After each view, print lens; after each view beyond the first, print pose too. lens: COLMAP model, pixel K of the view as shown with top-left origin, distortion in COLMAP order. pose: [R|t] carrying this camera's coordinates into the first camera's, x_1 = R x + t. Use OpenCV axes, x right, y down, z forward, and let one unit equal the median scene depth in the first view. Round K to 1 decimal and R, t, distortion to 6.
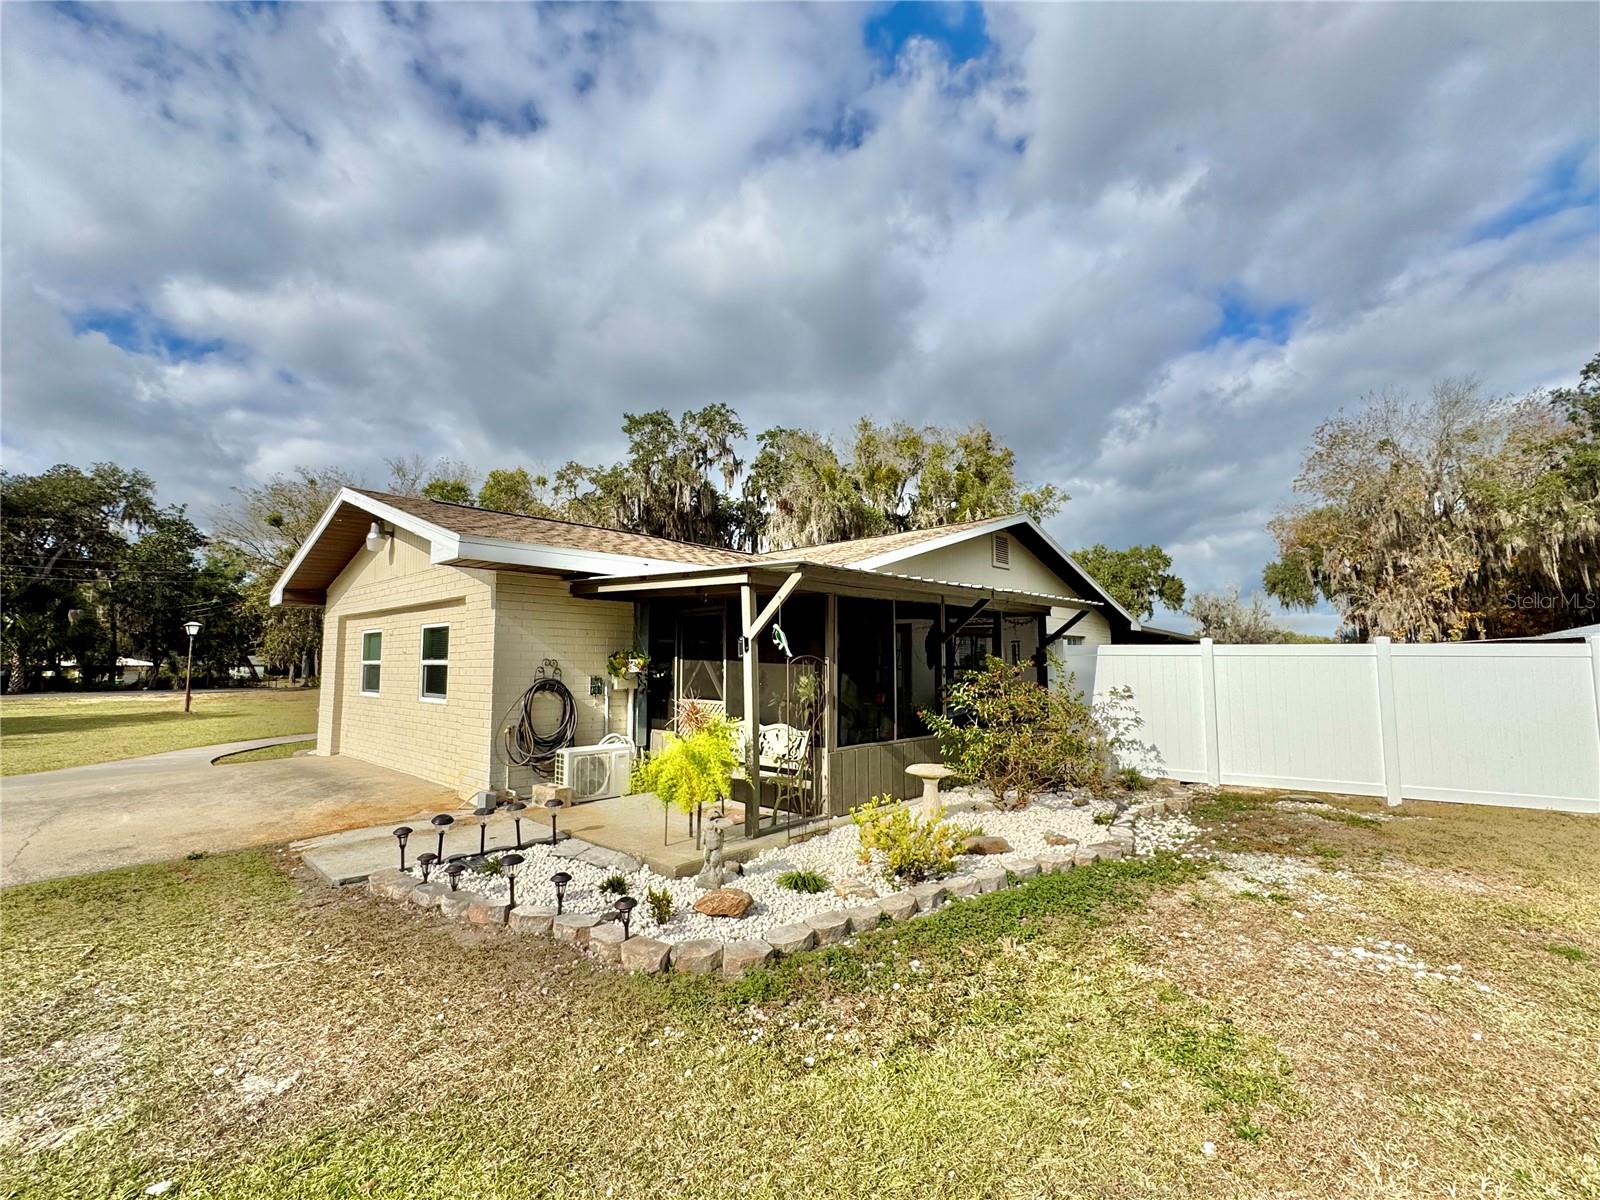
lens RADIAL K [[708.8, 0, 800.0], [0, 708.8, 600.0], [0, 0, 1]] dist [-0.003173, 0.000237]
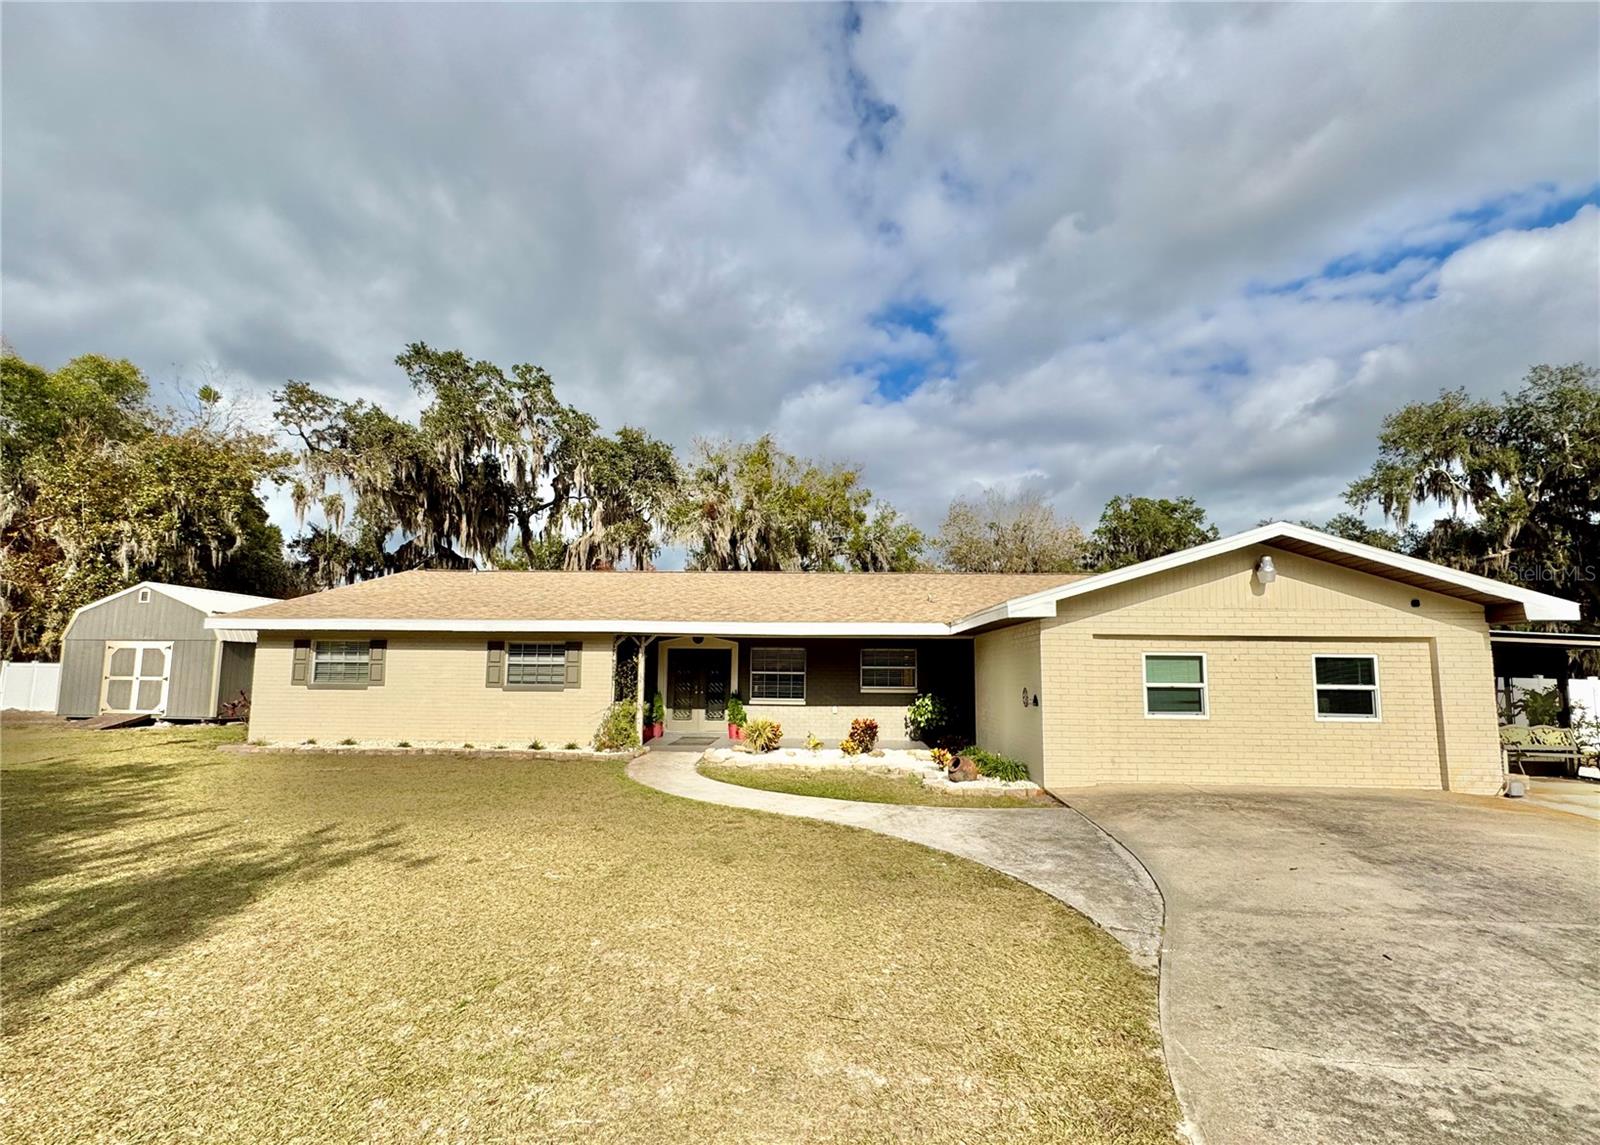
lens RADIAL K [[710.6, 0, 802.9], [0, 710.6, 602.0], [0, 0, 1]] dist [0.002760, 0.000354]
pose [[0.755855, 0.073080, 0.650648, -1.568174], [-0.070870, 0.997045, -0.029658, 0.036073], [-0.650892, -0.023694, 0.758800, 0.548395]]
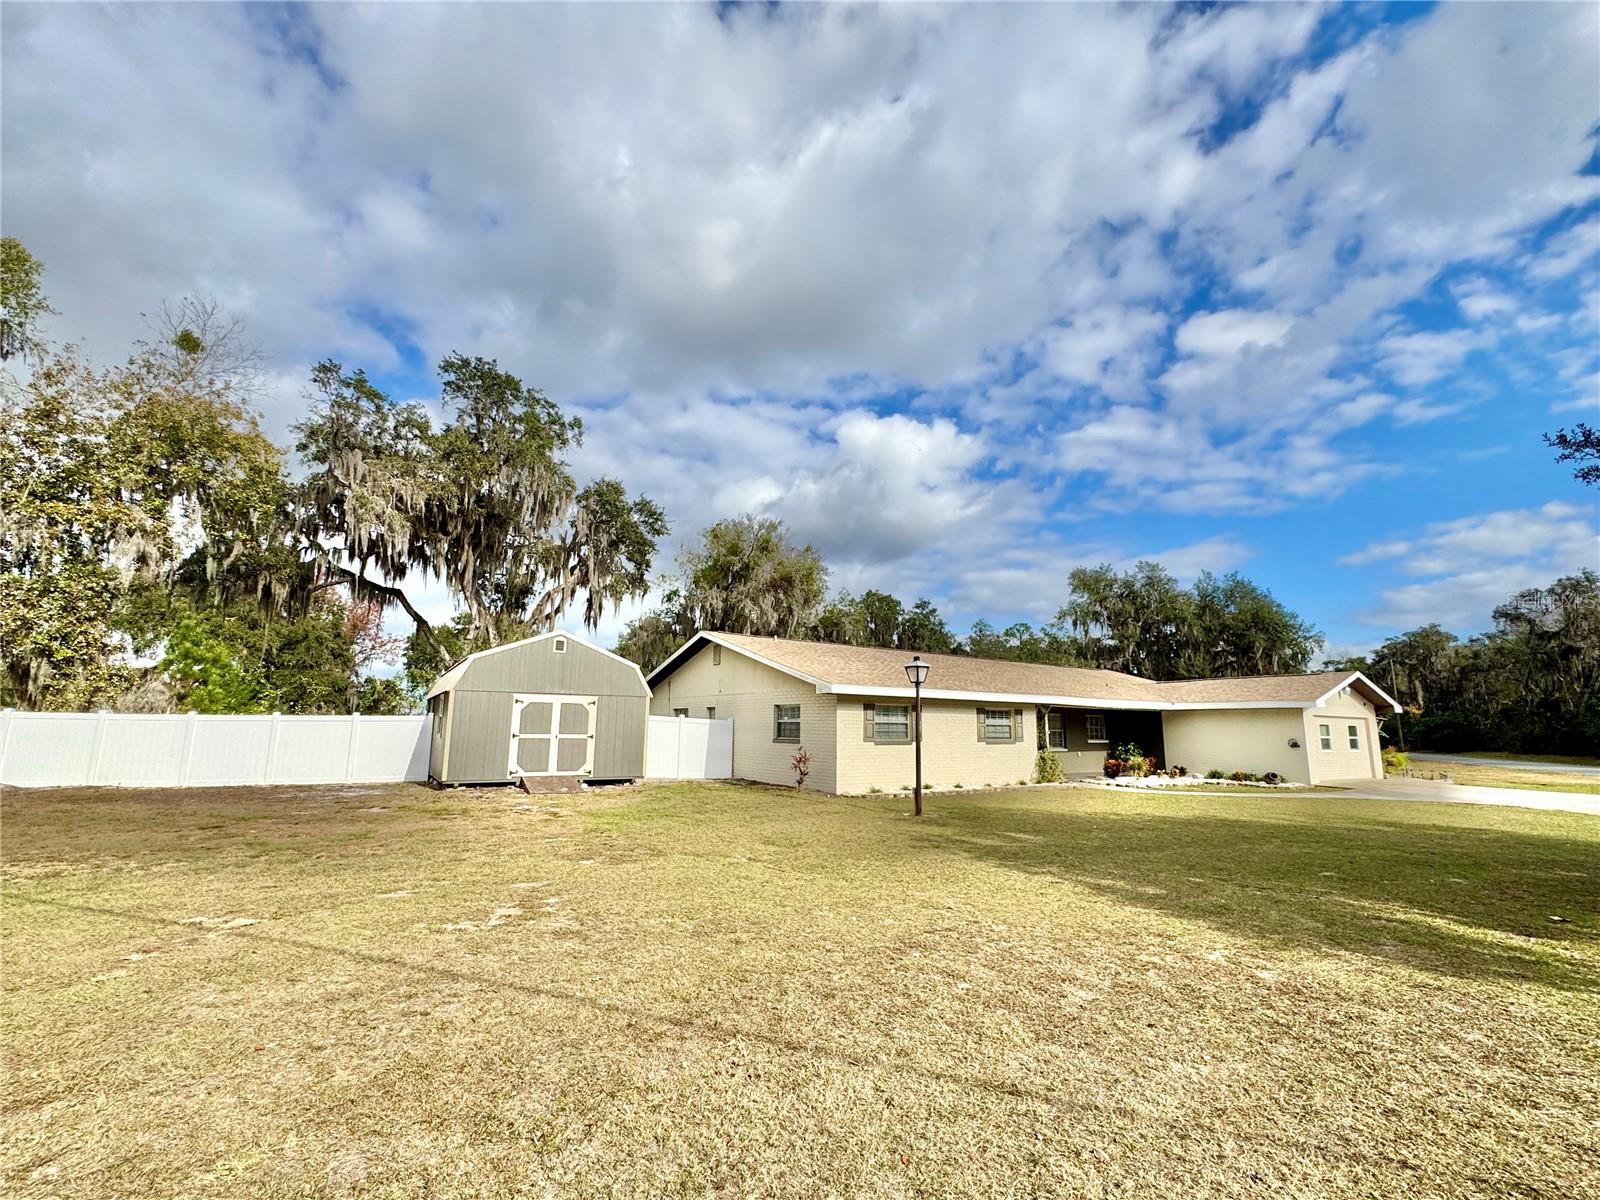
lens RADIAL K [[708.8, 0, 800.0], [0, 708.8, 600.0], [0, 0, 1]] dist [-0.003173, 0.000237]
pose [[0.214655, 0.176965, 0.960524, -3.099843], [-0.103323, 0.982044, -0.157839, 0.180753], [-0.971209, -0.065363, 0.229085, 2.054245]]
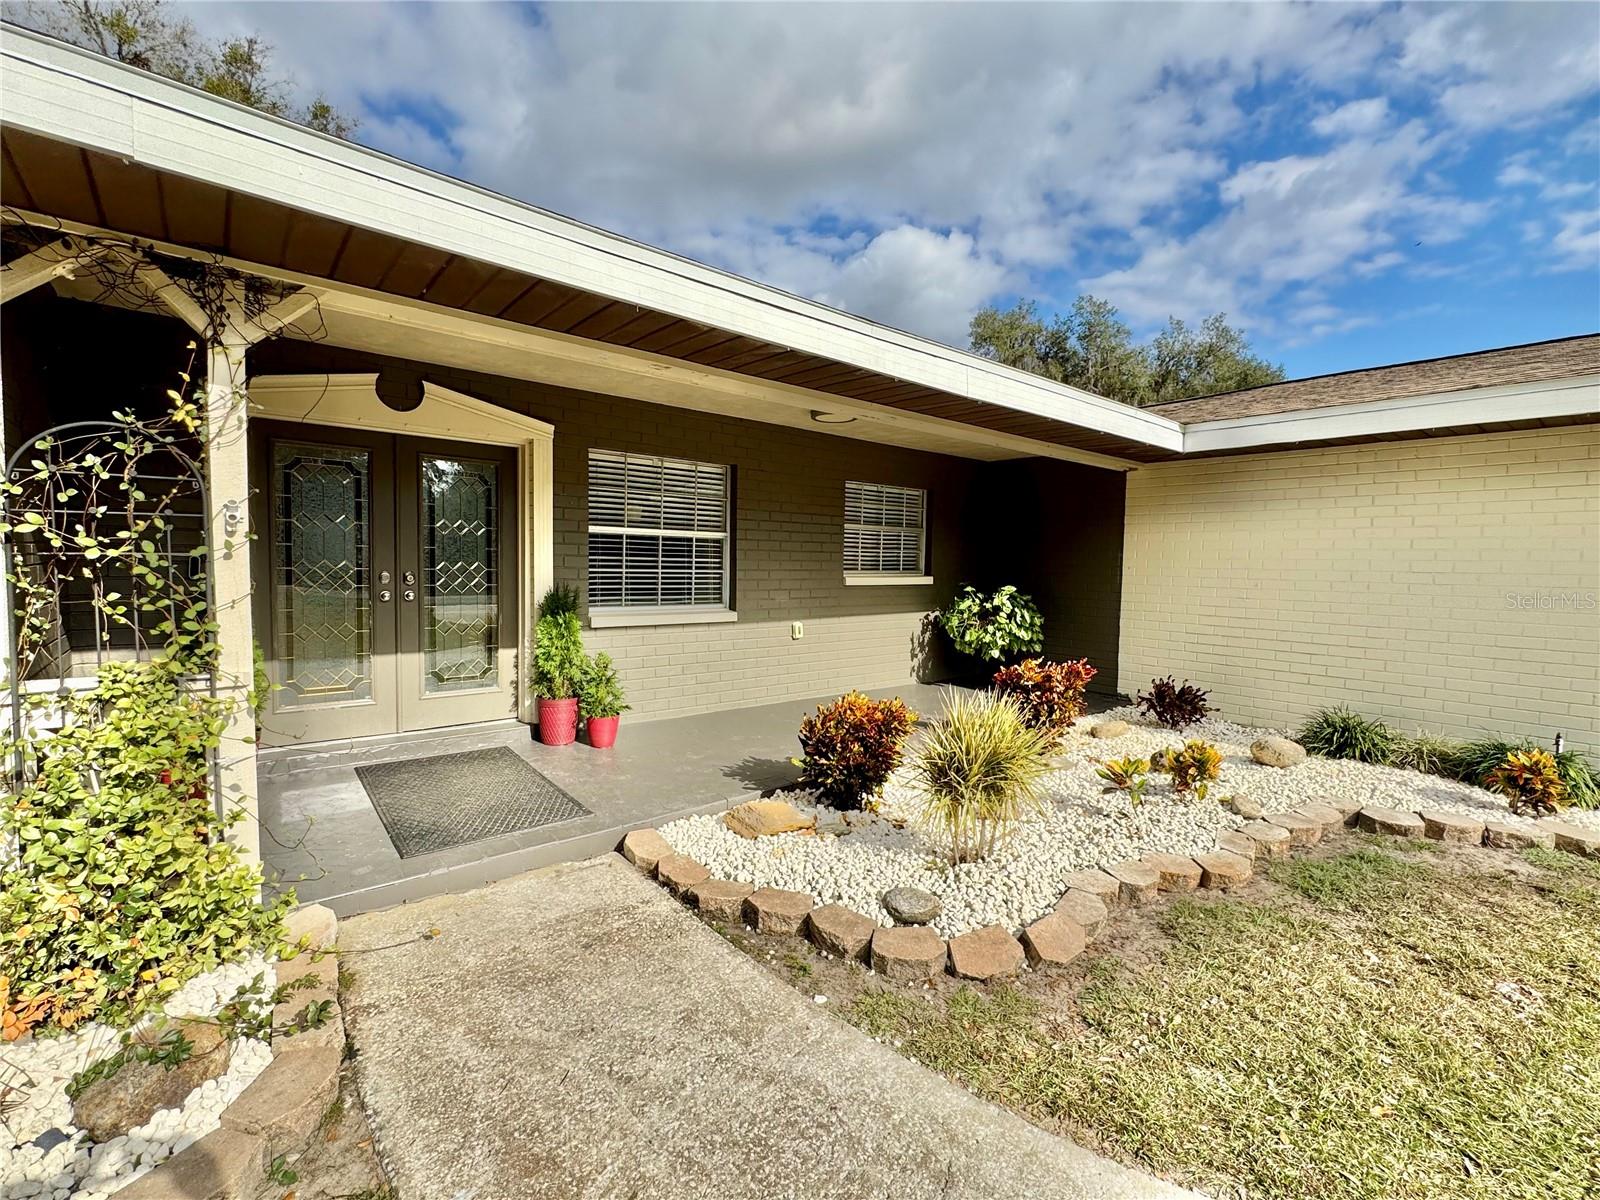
lens RADIAL K [[708.8, 0, 800.0], [0, 708.8, 600.0], [0, 0, 1]] dist [-0.003173, 0.000237]
pose [[0.117384, -0.054209, 0.991606, -1.104131], [-0.113811, 0.991196, 0.067659, 0.150898], [-0.986544, -0.120798, 0.110181, 1.588457]]
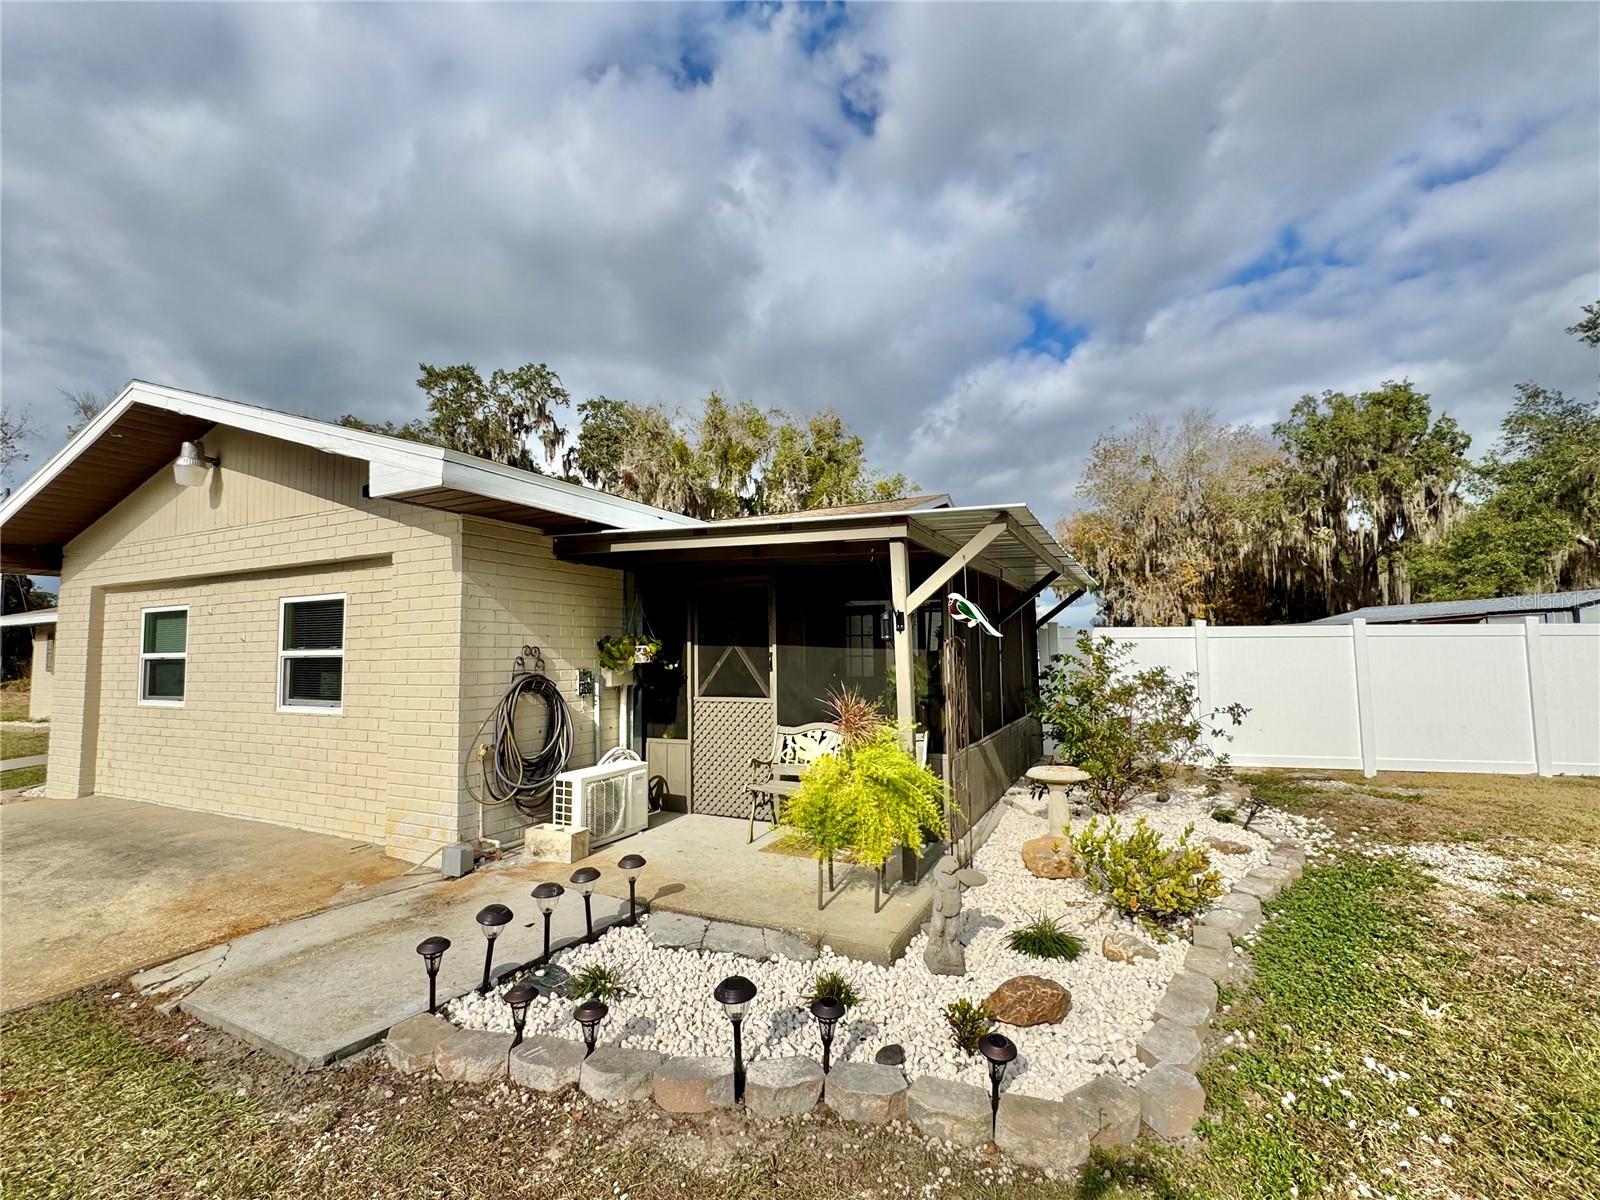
lens RADIAL K [[708.8, 0, 800.0], [0, 708.8, 600.0], [0, 0, 1]] dist [-0.003173, 0.000237]
pose [[0.957208, 0.009669, 0.289241, -0.212051], [-0.013848, 0.999827, 0.012404, 0.017944], [-0.289071, -0.015879, 0.957176, 0.178114]]
